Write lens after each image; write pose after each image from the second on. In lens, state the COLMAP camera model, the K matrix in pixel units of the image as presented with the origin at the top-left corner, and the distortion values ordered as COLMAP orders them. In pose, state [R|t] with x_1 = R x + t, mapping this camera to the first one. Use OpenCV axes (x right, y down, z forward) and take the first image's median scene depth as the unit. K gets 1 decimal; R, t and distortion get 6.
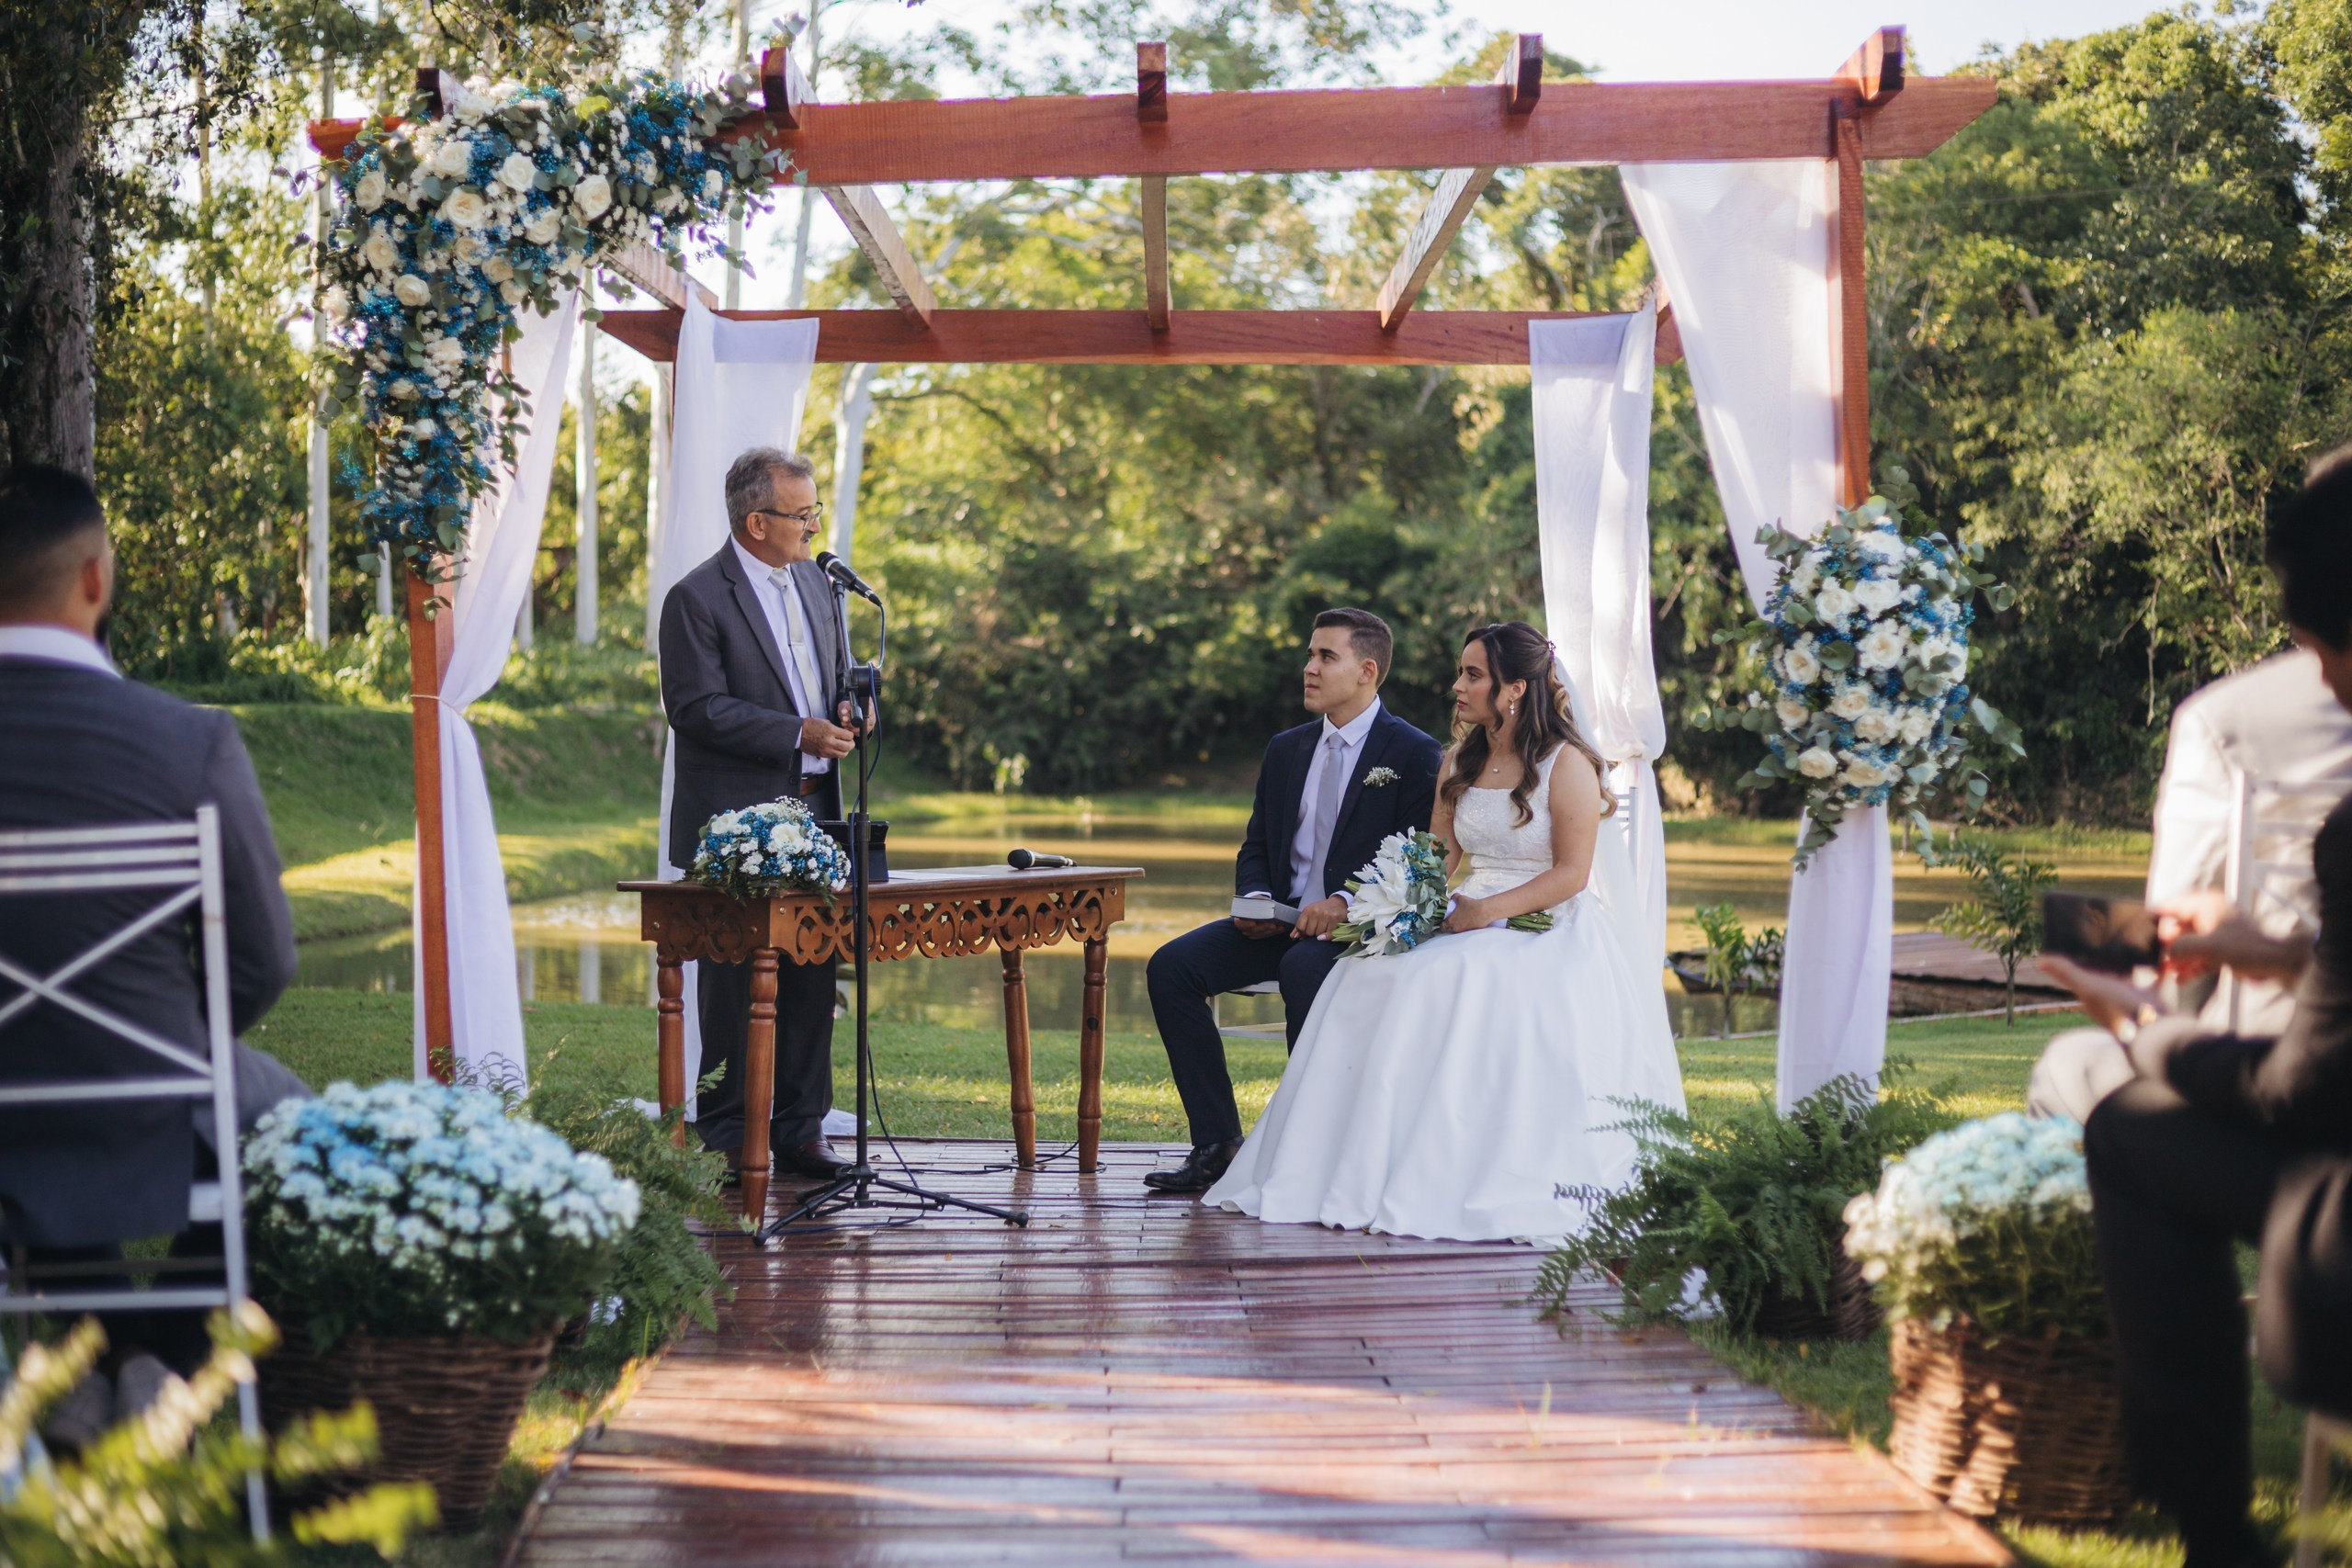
lens RADIAL K [[3365.1, 0, 1169.8], [0, 3365.1, 779.5], [0, 0, 1]] dist [-0.087722, 0.000000]
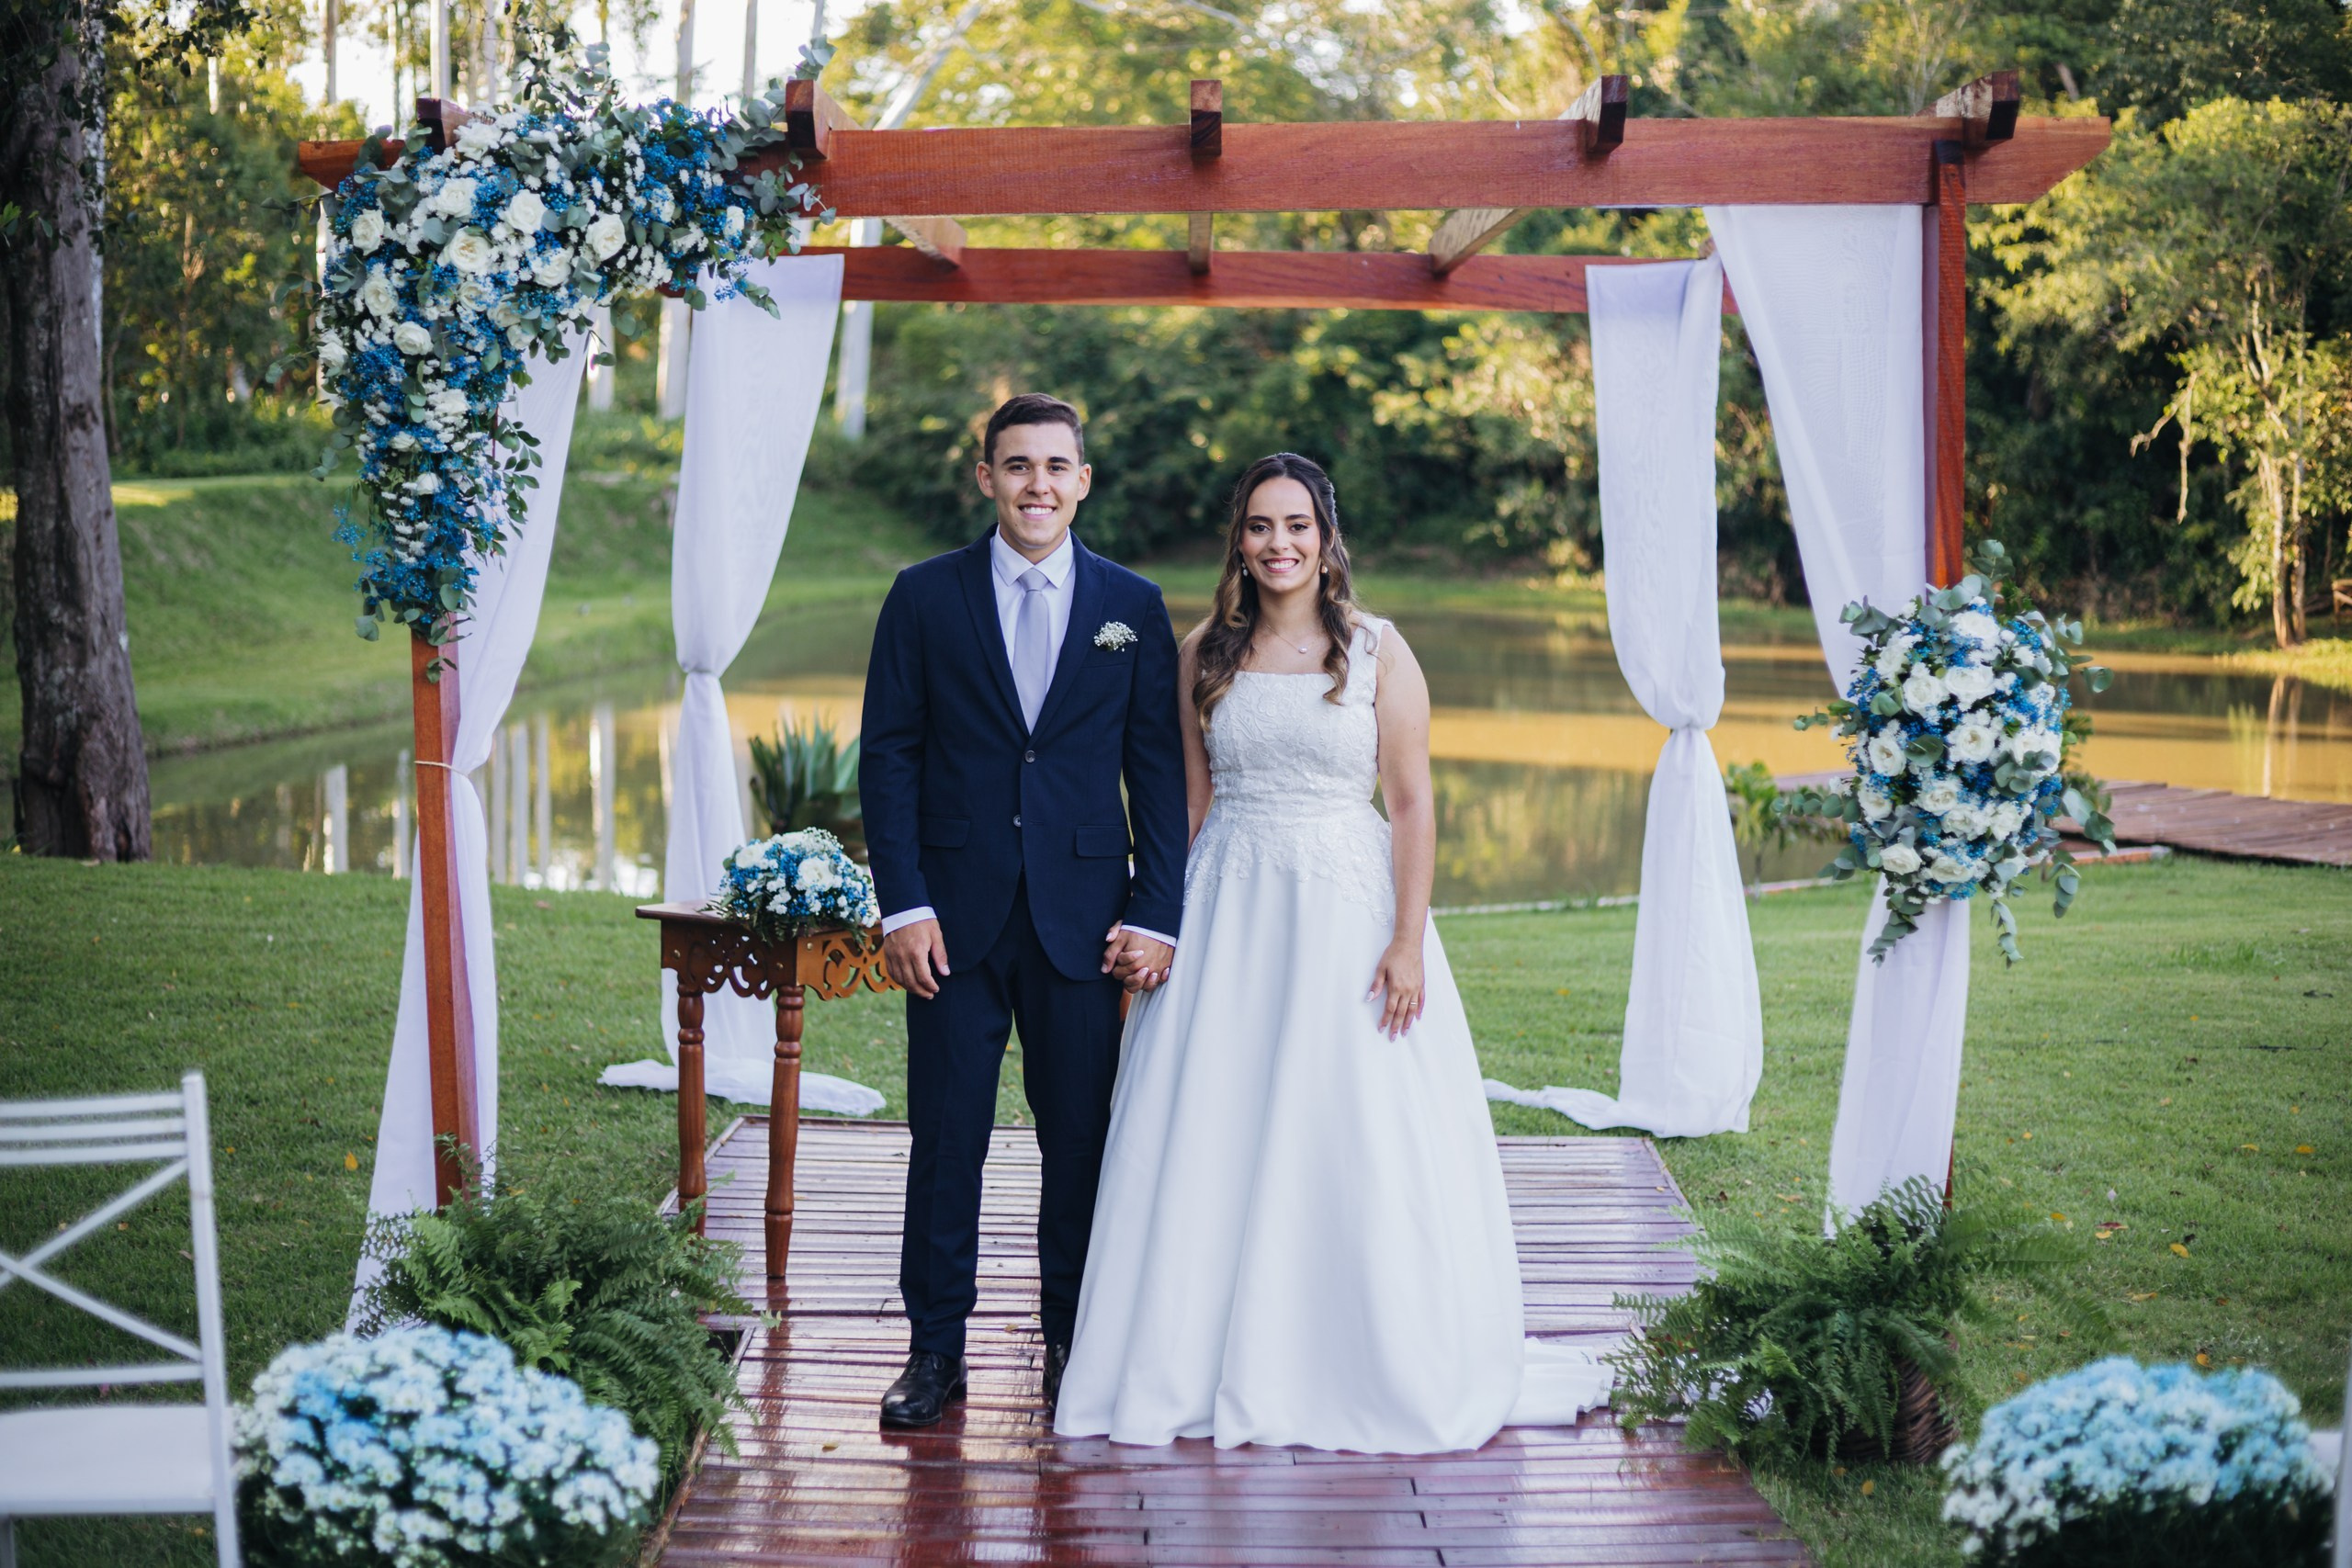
lens RADIAL K [[3365.1, 0, 1160.4], [0, 3365.1, 801.3], [0, 0, 1]] dist [-0.087722, 0.000000]
pose [[0.999902, 0.012253, -0.006750, -0.009439], [-0.011667, 0.996651, 0.080939, -0.094903], [0.007719, -0.080852, 0.996696, 0.057618]]
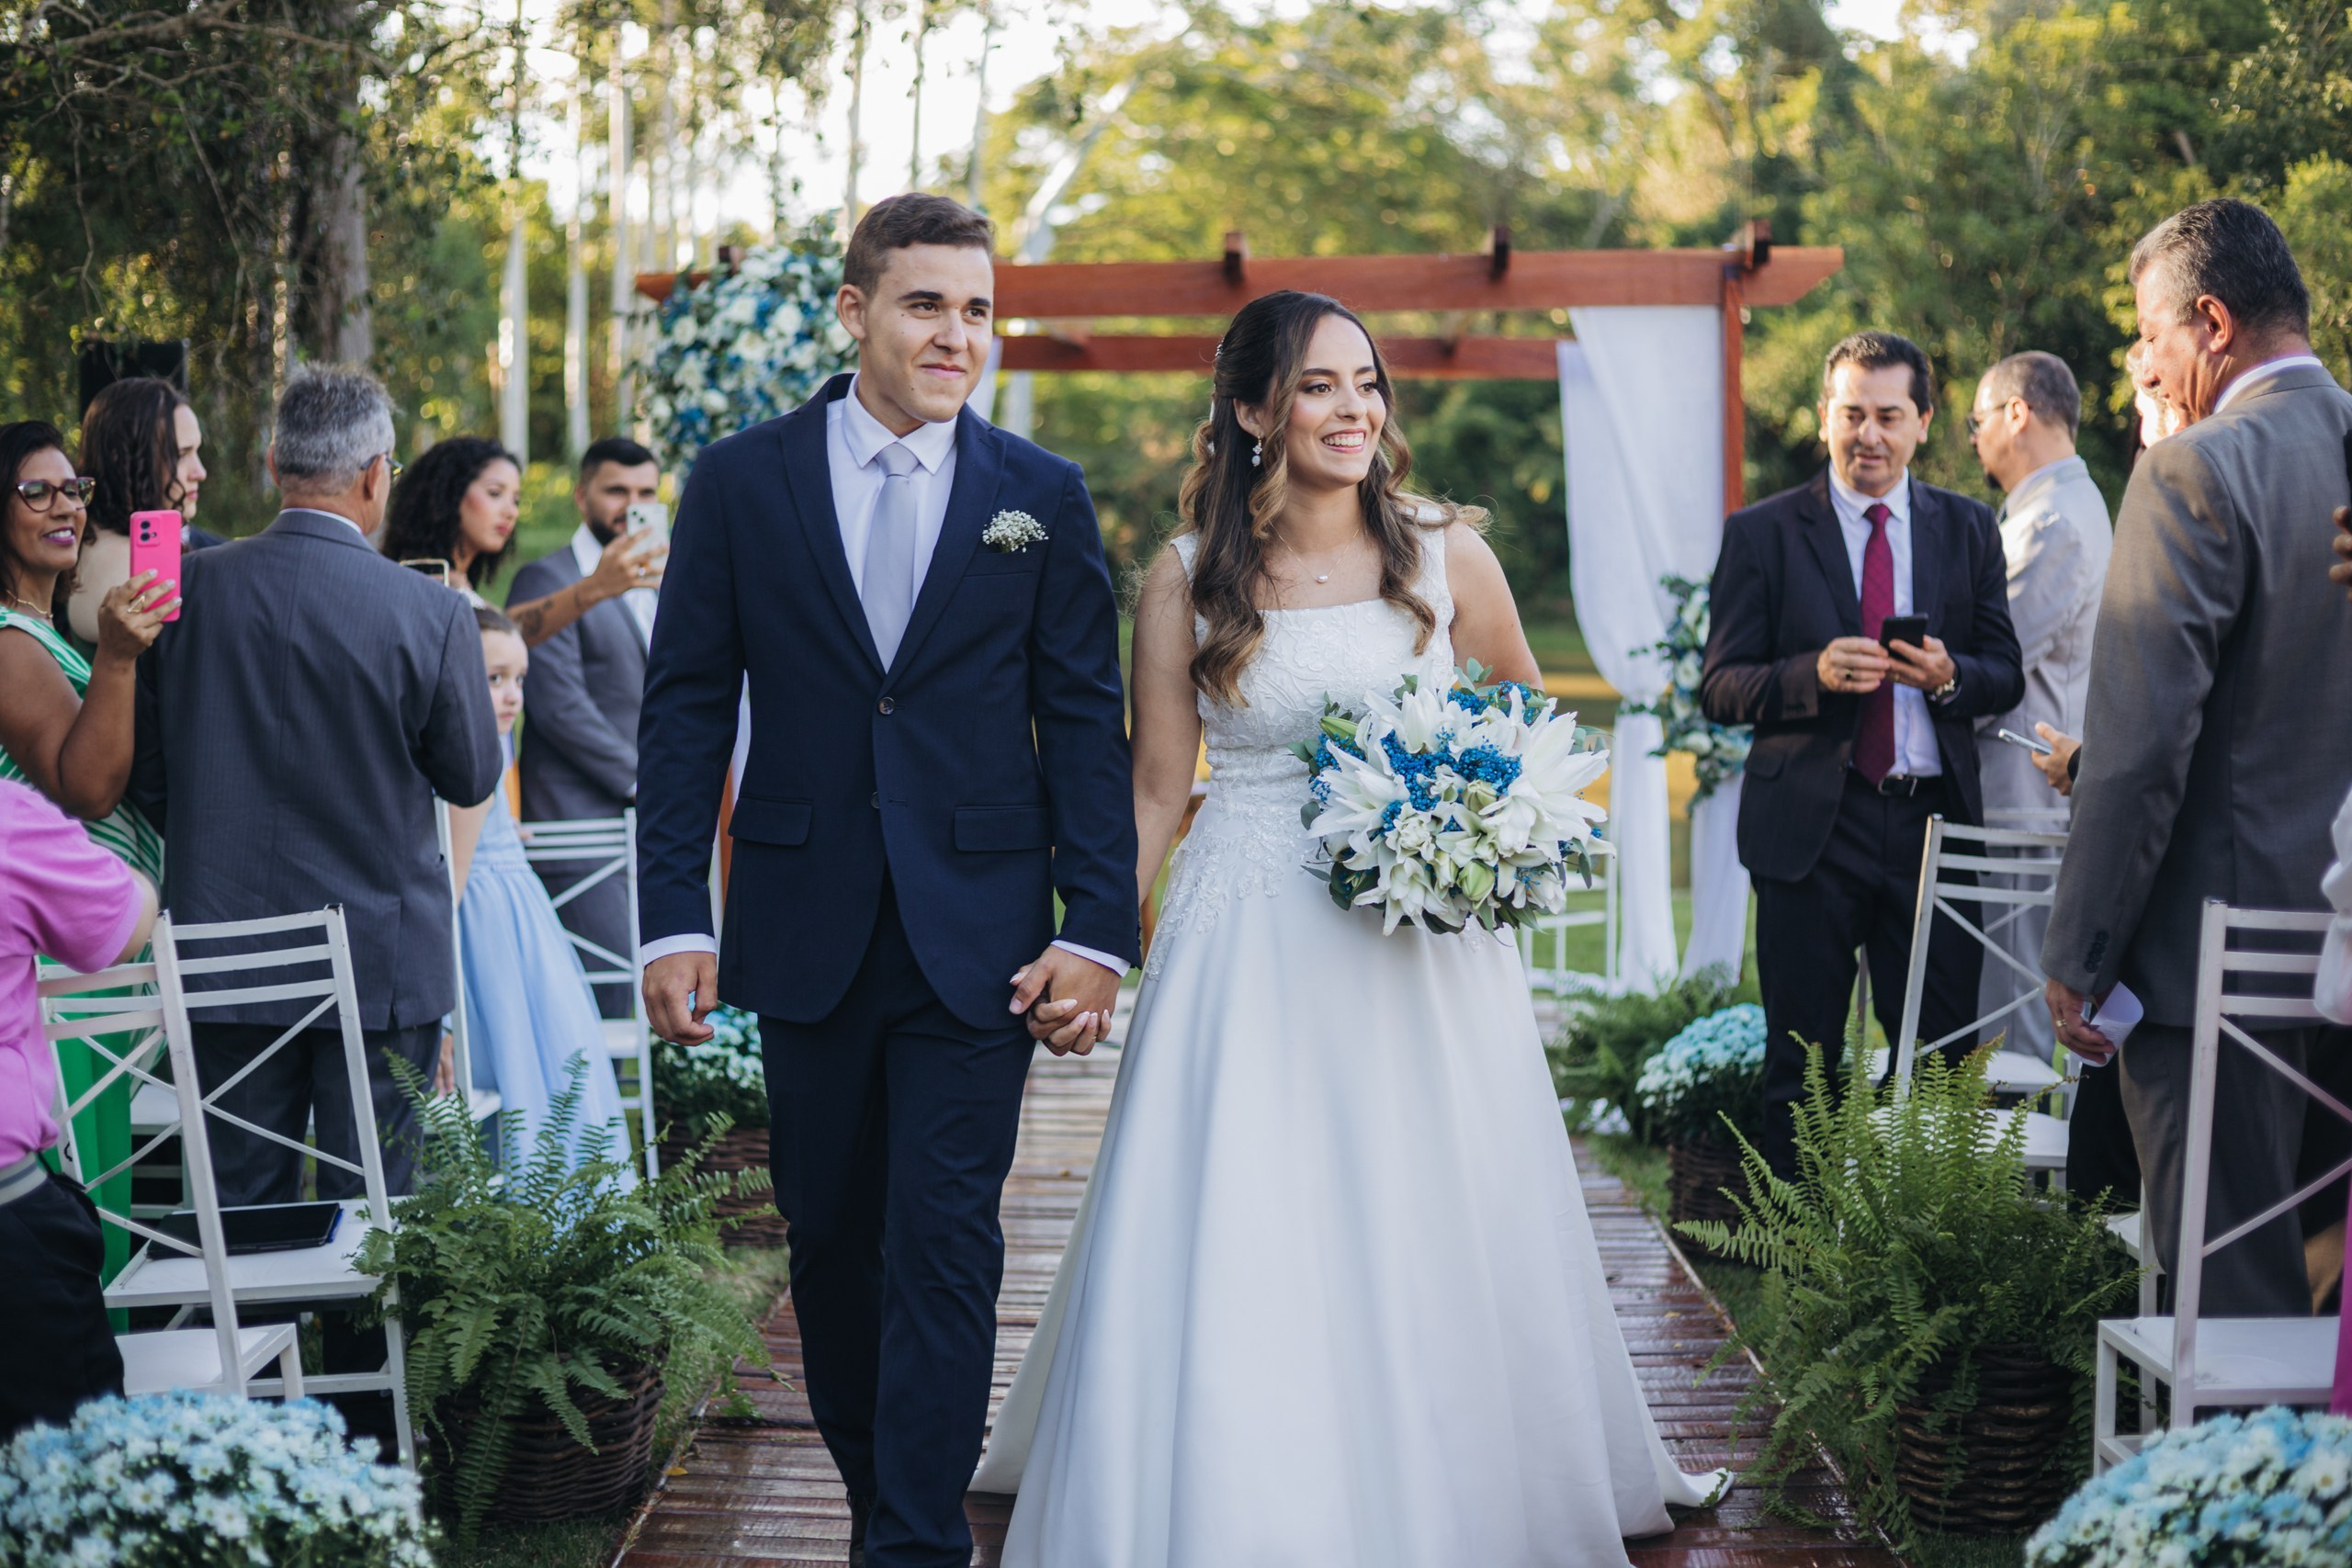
lens RADIAL K [[3365.1, 0, 1181.6], [0, 3365.1, 798.3], [0, 0, 1]] dist [-0.087722, 0.000000]
pose [[0.998725, 0.011839, -0.049069, 0.045025], [-0.008761, 0.998008, 0.062474, -0.068423], [0.049711, -0.061964, 0.996840, -0.426708]]
